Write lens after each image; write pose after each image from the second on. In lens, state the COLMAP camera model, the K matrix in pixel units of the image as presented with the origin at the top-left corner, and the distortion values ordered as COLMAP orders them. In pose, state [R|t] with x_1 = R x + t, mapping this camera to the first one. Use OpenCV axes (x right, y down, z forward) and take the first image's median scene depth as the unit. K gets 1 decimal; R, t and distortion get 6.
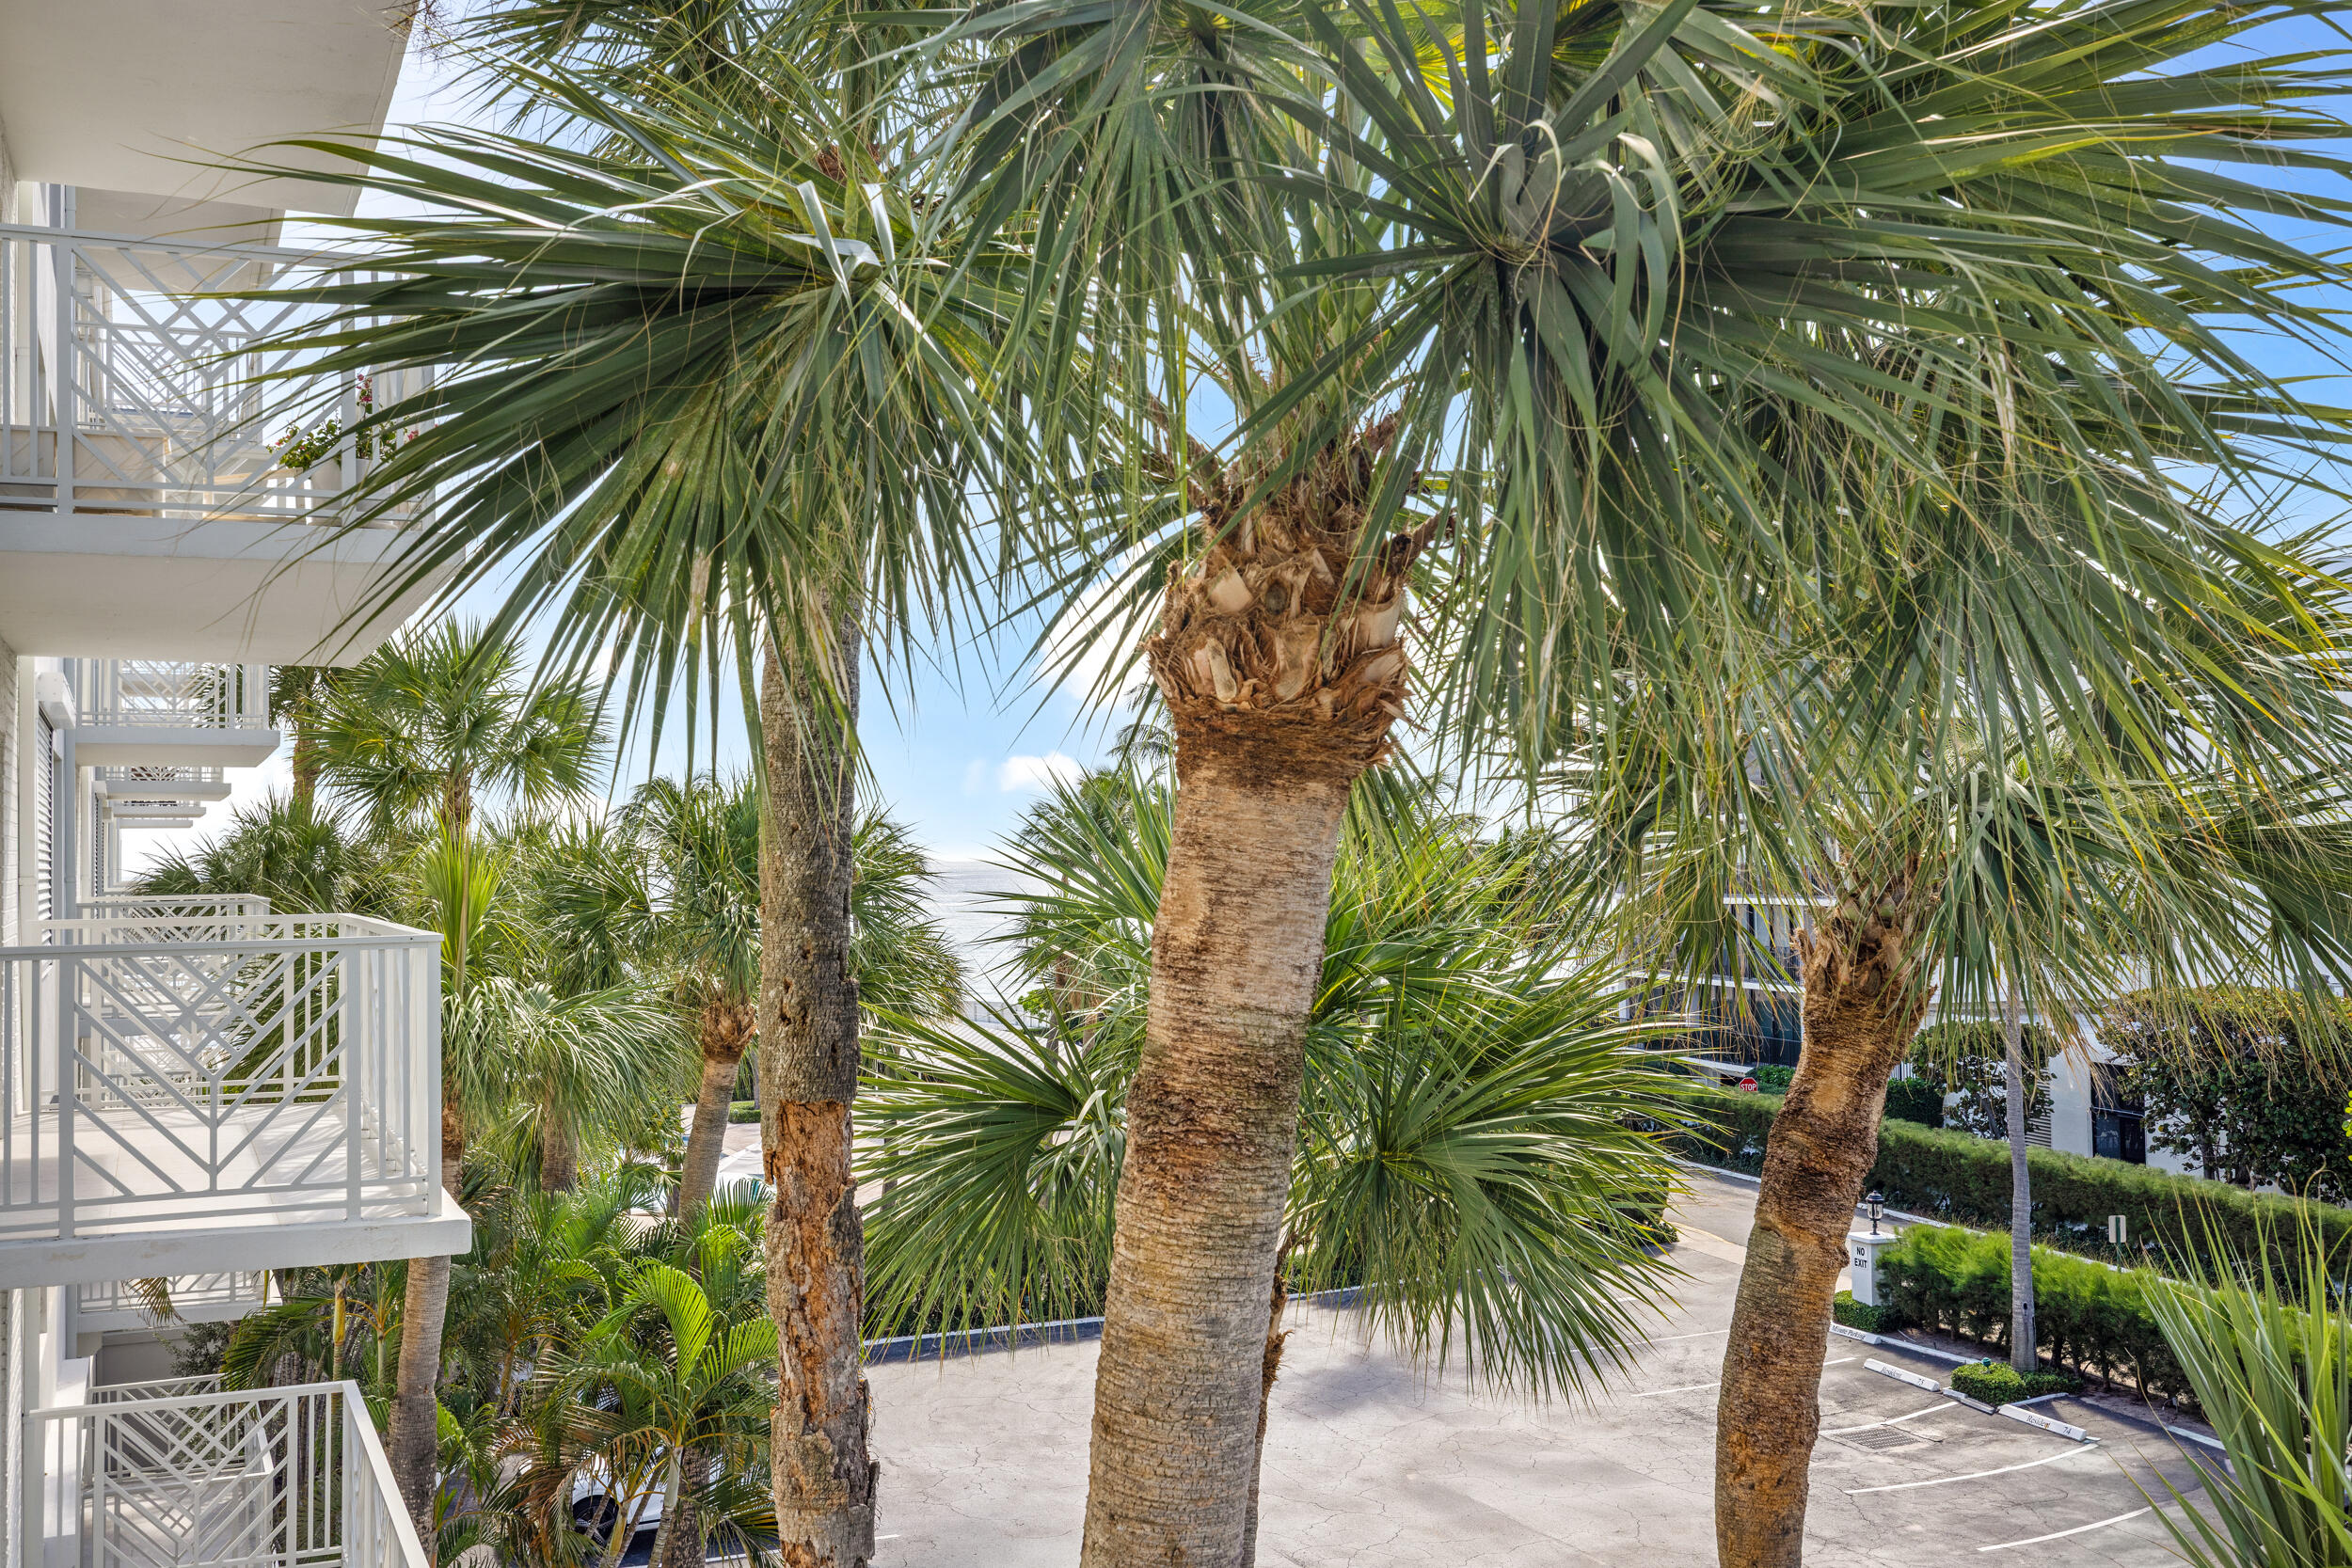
lens RADIAL K [[2214.2, 0, 1176.0], [0, 2214.2, 784.0], [0, 0, 1]] dist [-0.010164, -0.010075]
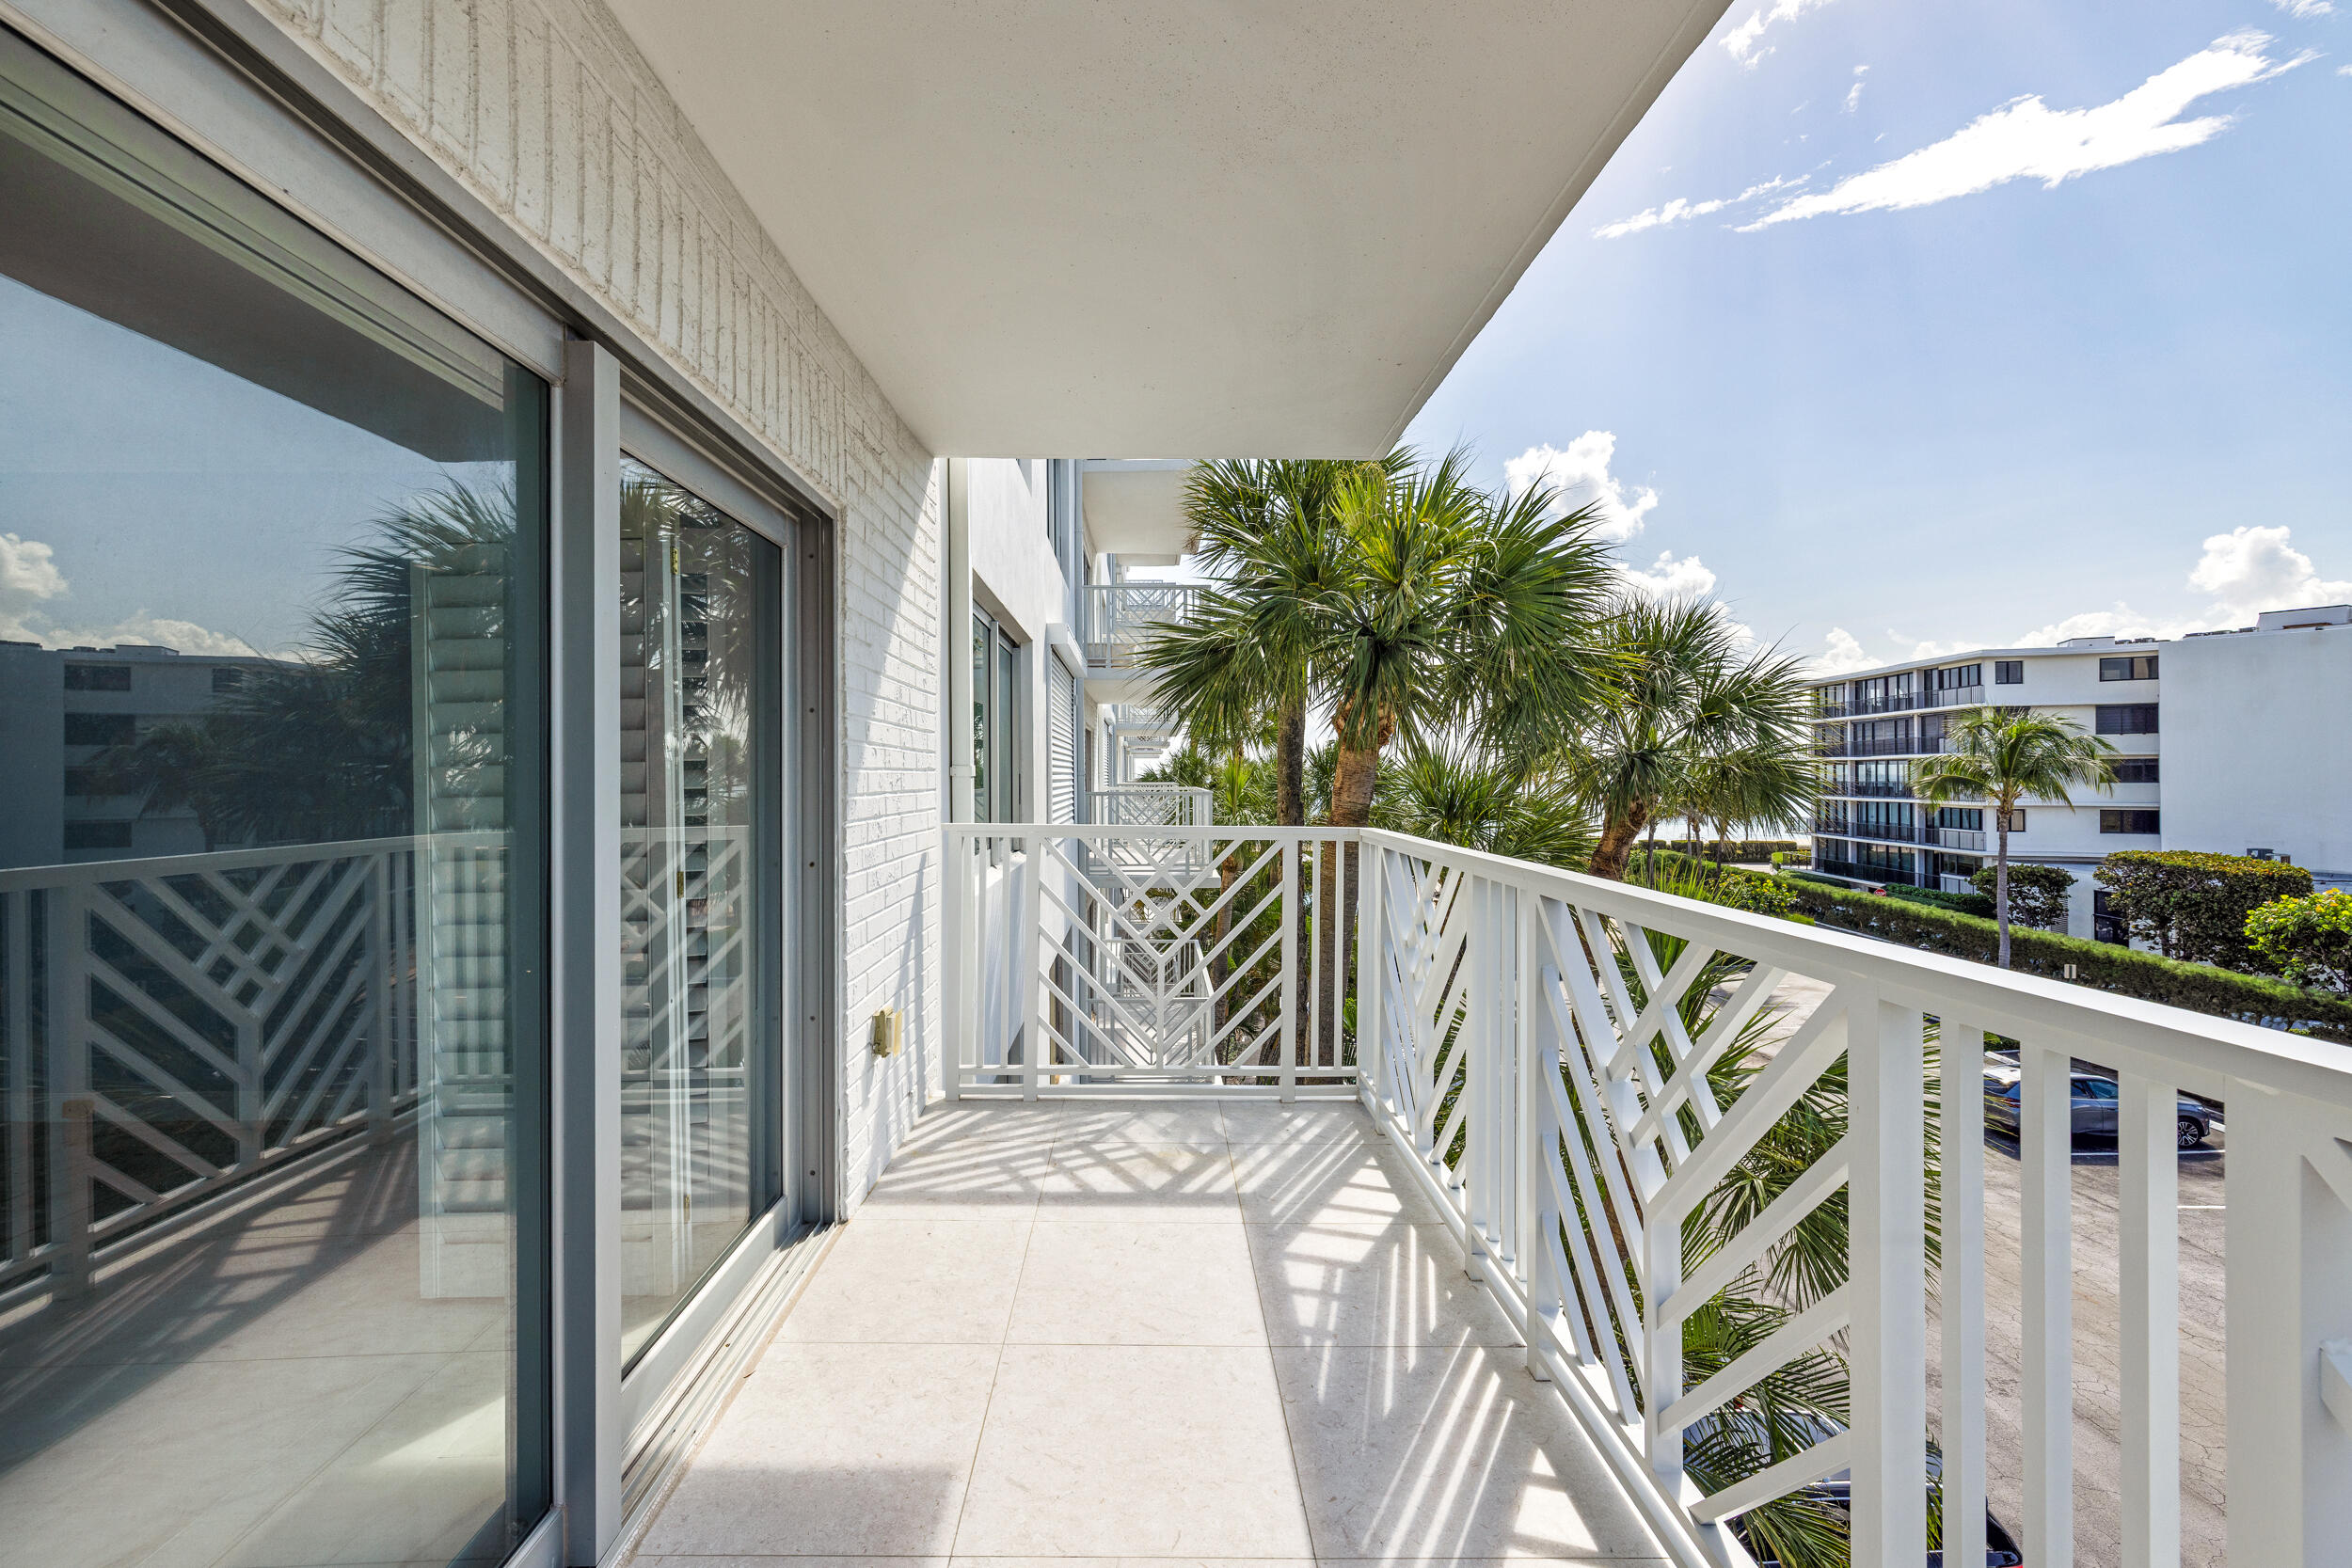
lens RADIAL K [[993.0, 0, 1158.4], [0, 993.0, 776.3], [0, 0, 1]] dist [-0.000337, 0.000937]
pose [[0.909976, 0.012334, -0.414478, 0.074546], [0.002893, 0.999344, 0.036089, -0.002898], [0.414652, -0.034039, 0.909343, -0.137358]]
